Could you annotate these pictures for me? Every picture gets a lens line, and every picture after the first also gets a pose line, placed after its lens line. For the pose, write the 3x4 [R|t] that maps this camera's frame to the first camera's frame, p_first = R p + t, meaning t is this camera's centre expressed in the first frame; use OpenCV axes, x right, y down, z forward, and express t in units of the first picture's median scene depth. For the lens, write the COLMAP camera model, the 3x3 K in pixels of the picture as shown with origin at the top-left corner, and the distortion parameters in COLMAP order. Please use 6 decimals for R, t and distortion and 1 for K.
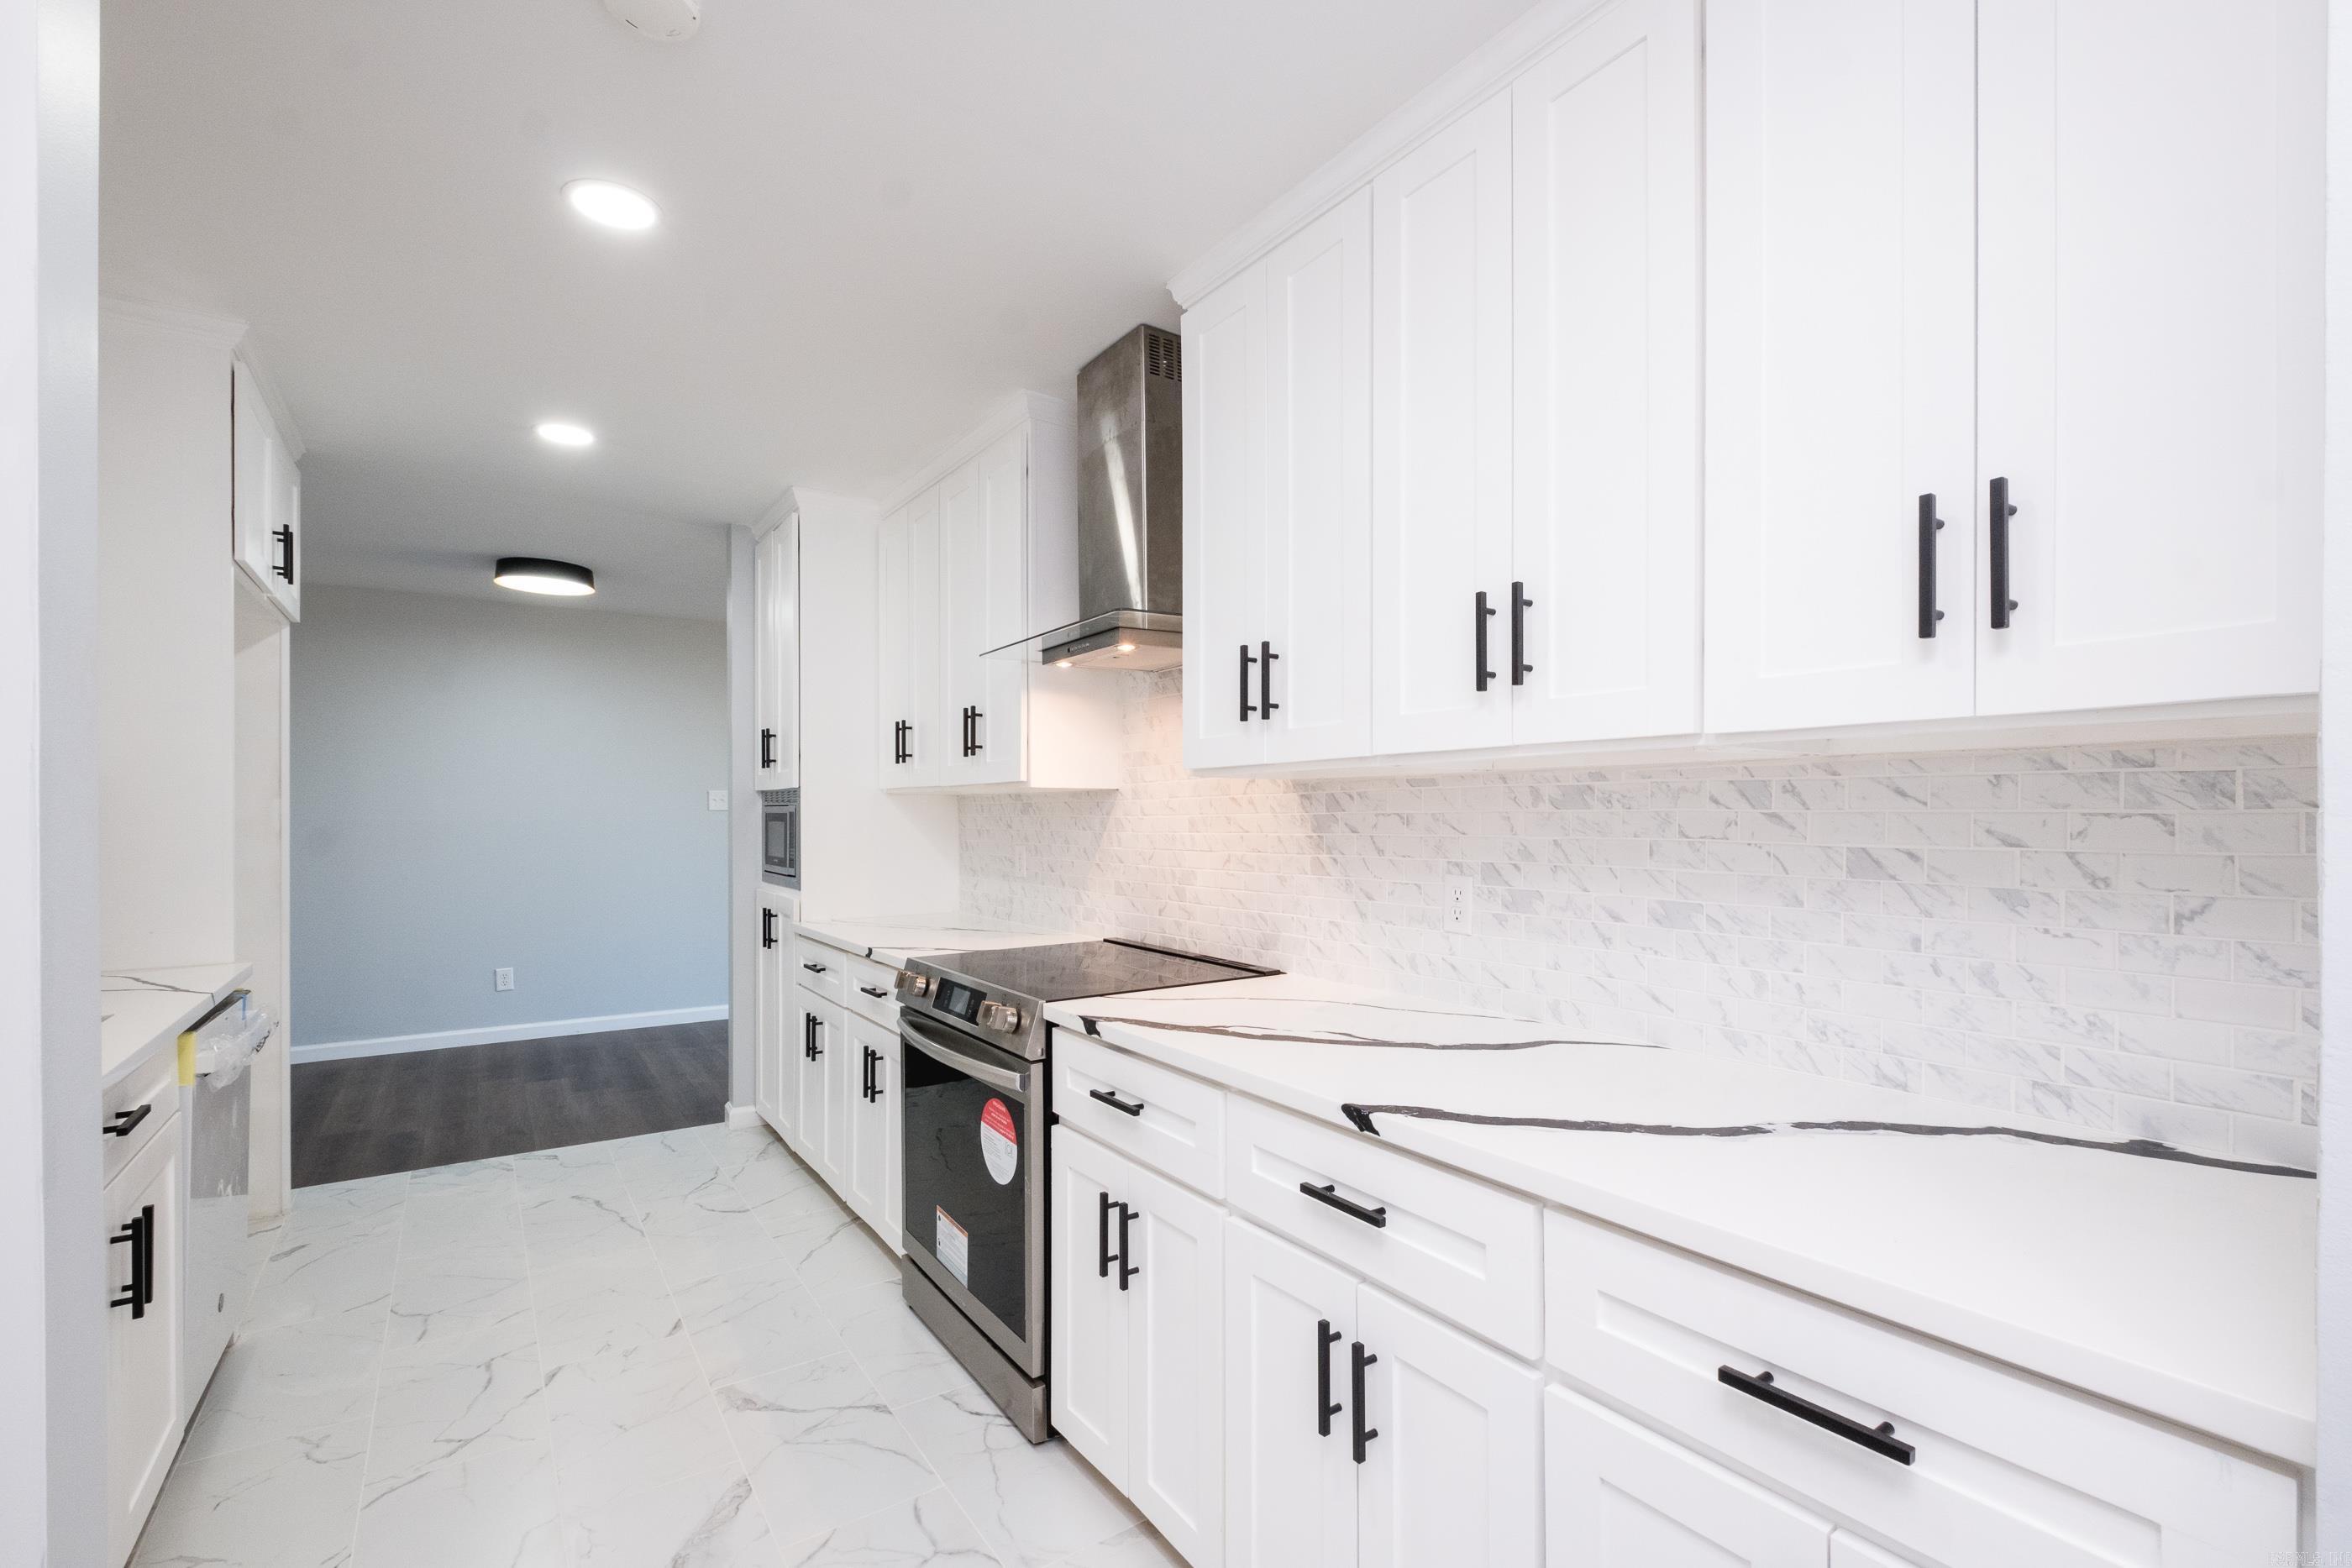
lens RADIAL K [[1026.7, 0, 1200.5], [0, 1026.7, 812.2], [0, 0, 1]] dist [0.001617, -0.000234]
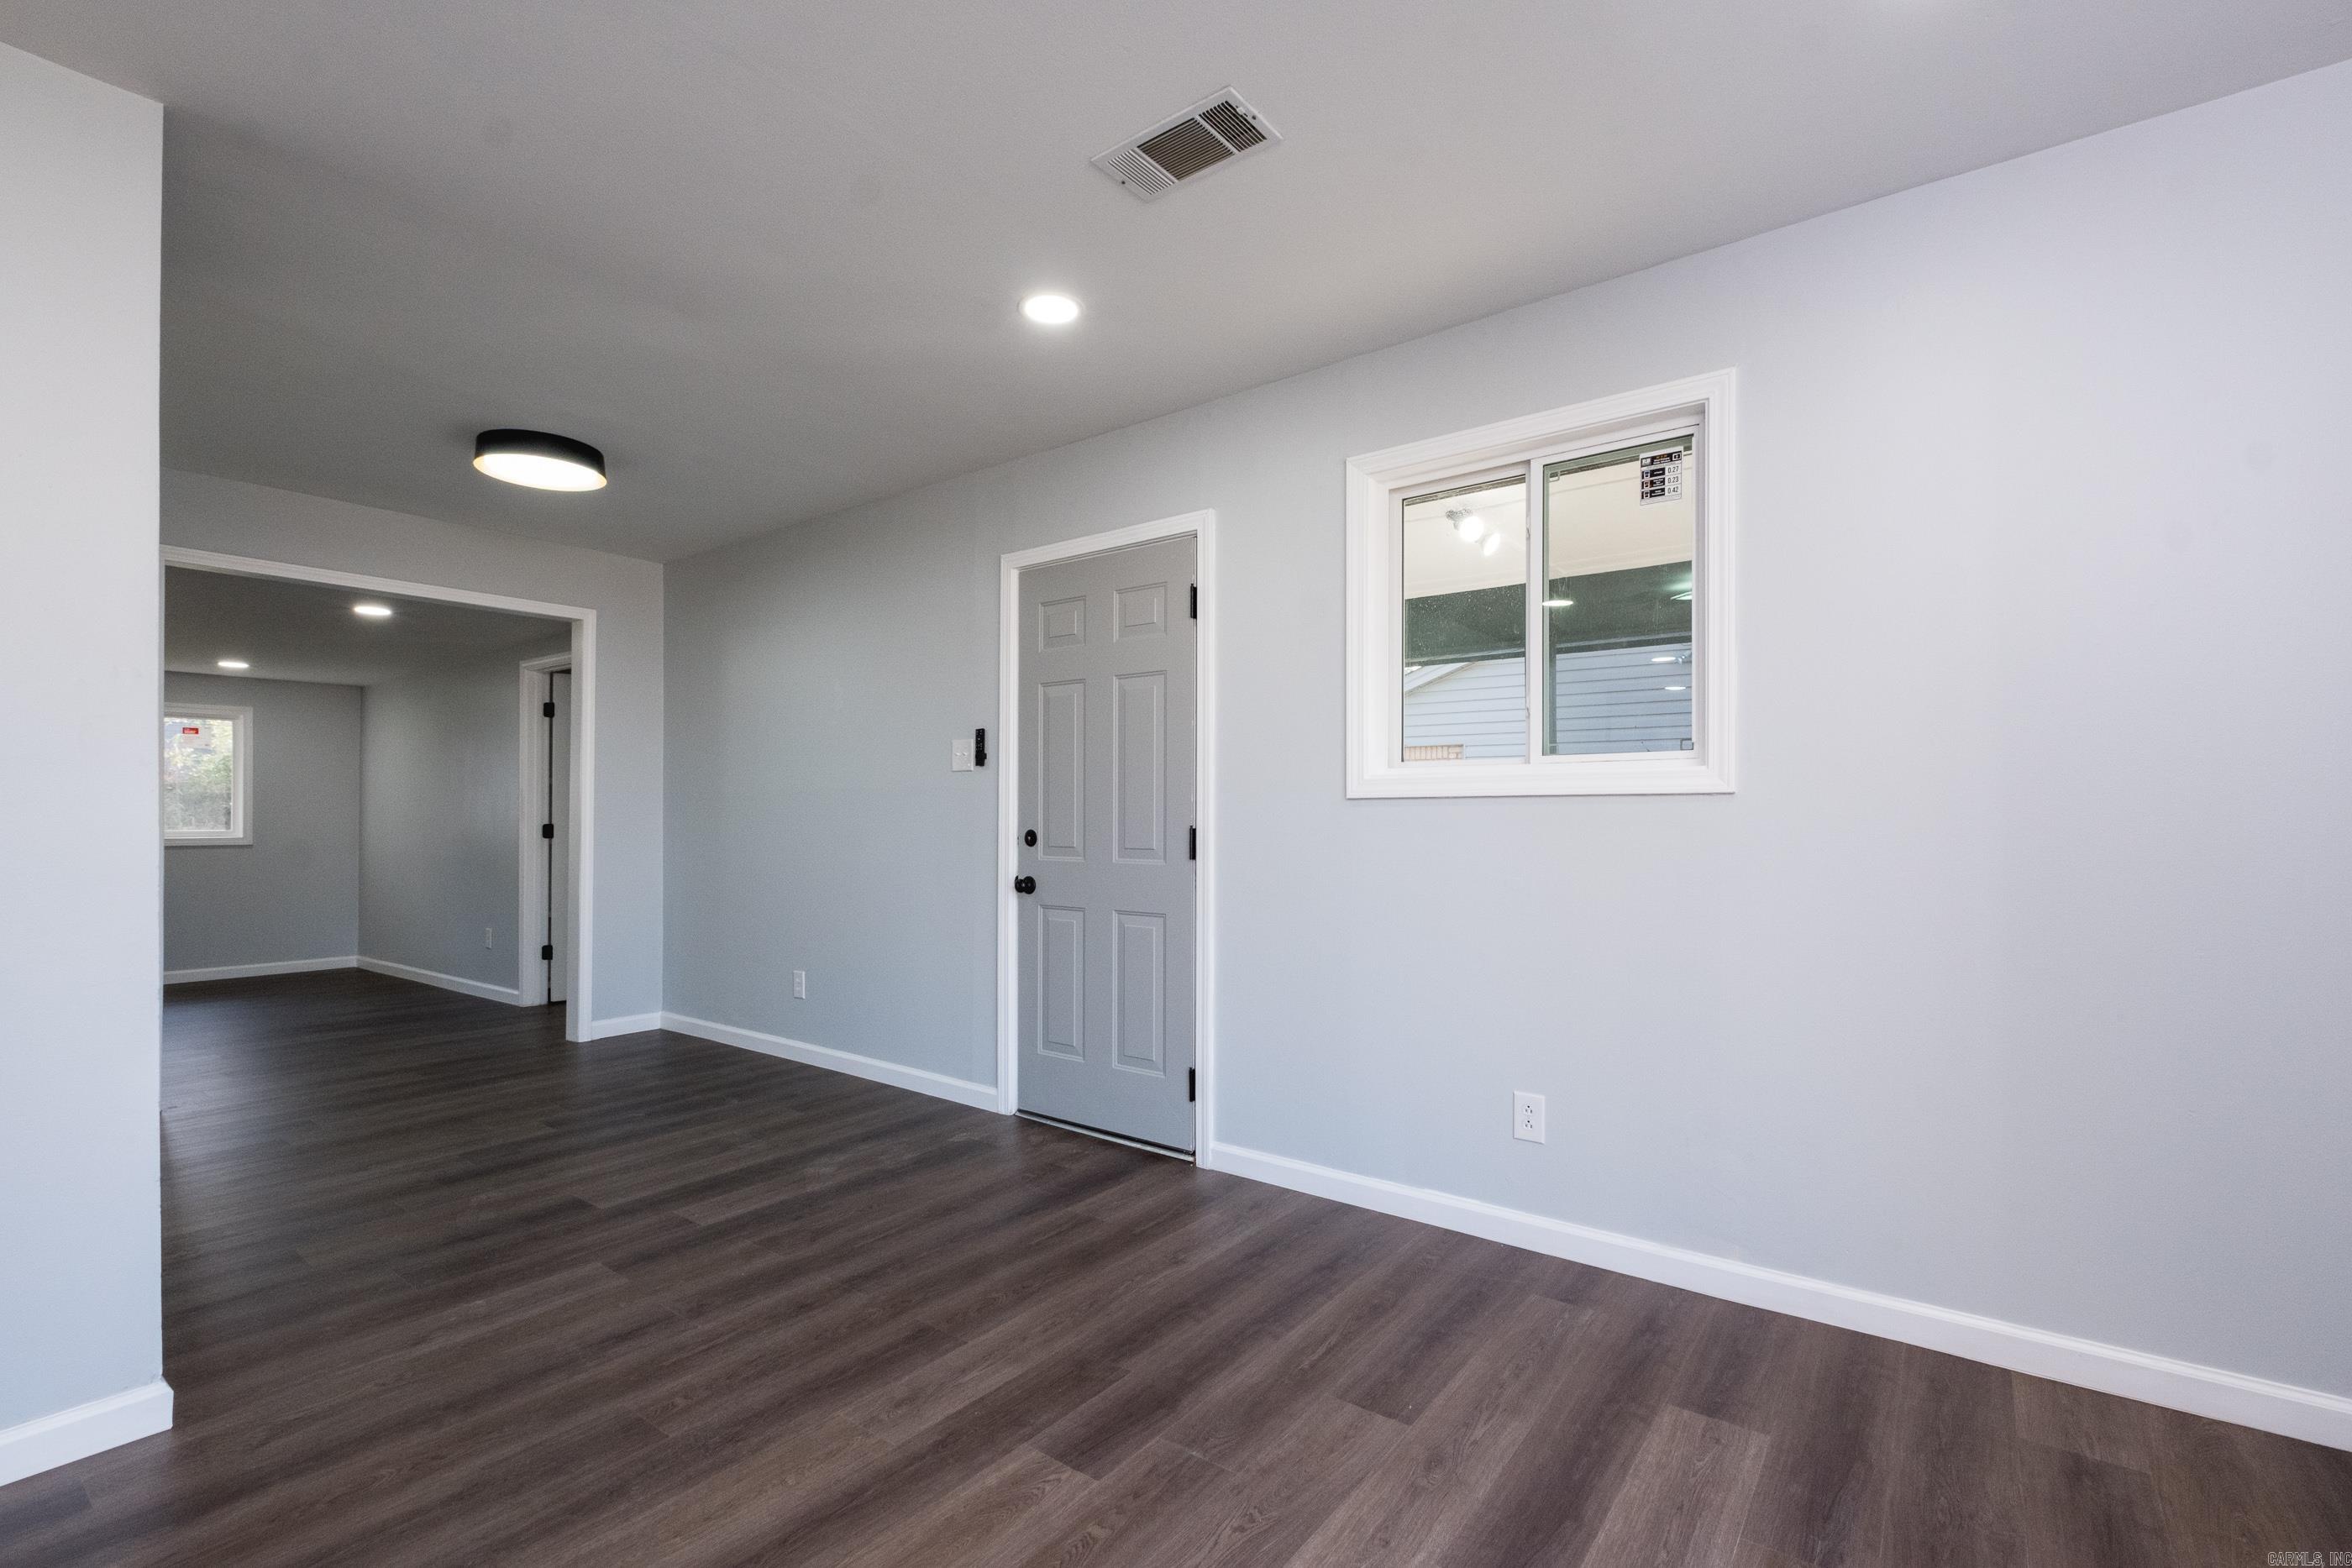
lens RADIAL K [[1026.7, 0, 1200.5], [0, 1026.7, 812.2], [0, 0, 1]] dist [0.001617, -0.000234]
pose [[0.331299, -0.005386, -0.943511, 0.342301], [-0.001151, 0.999981, -0.006113, 0.052395], [0.943525, 0.003111, 0.331286, 1.785344]]
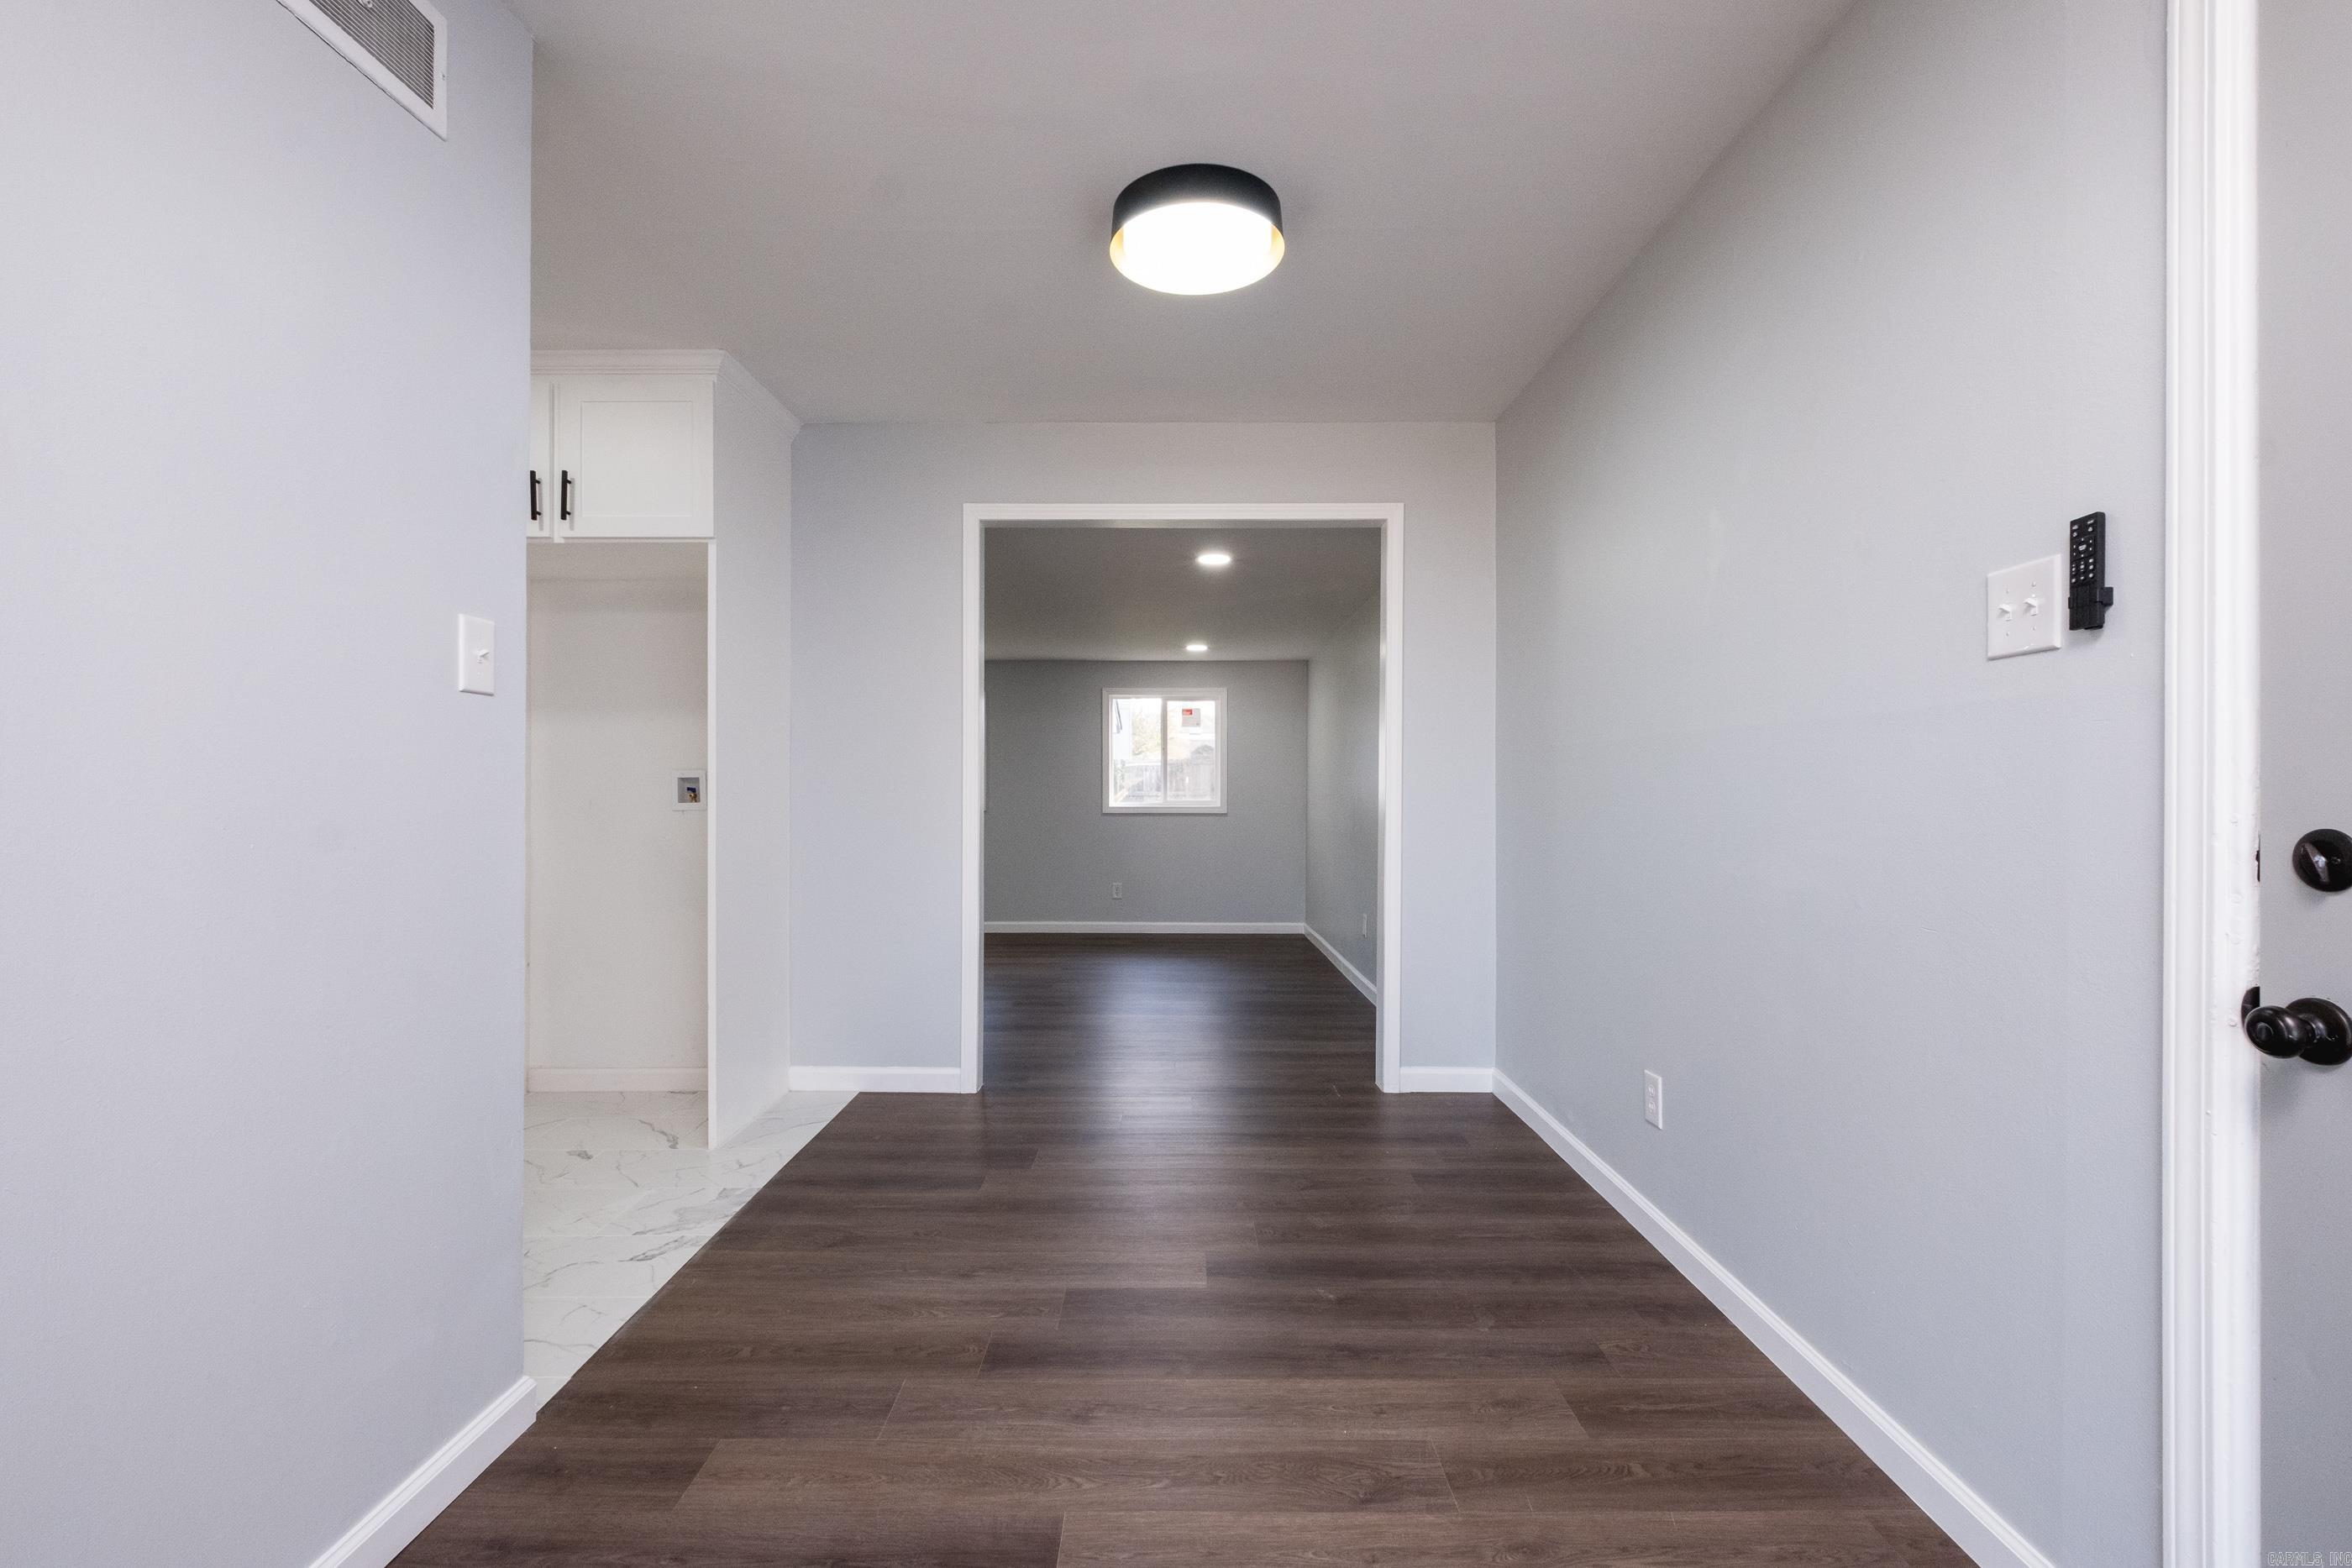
lens RADIAL K [[1028.0, 0, 1157.7], [0, 1028.0, 785.9], [0, 0, 1]] dist [-0.002564, -0.000438]
pose [[-0.585848, -0.000074, -0.810421, -0.346302], [0.002560, 0.999995, -0.001942, 0.051449], [0.810417, -0.003213, -0.585845, 1.880833]]
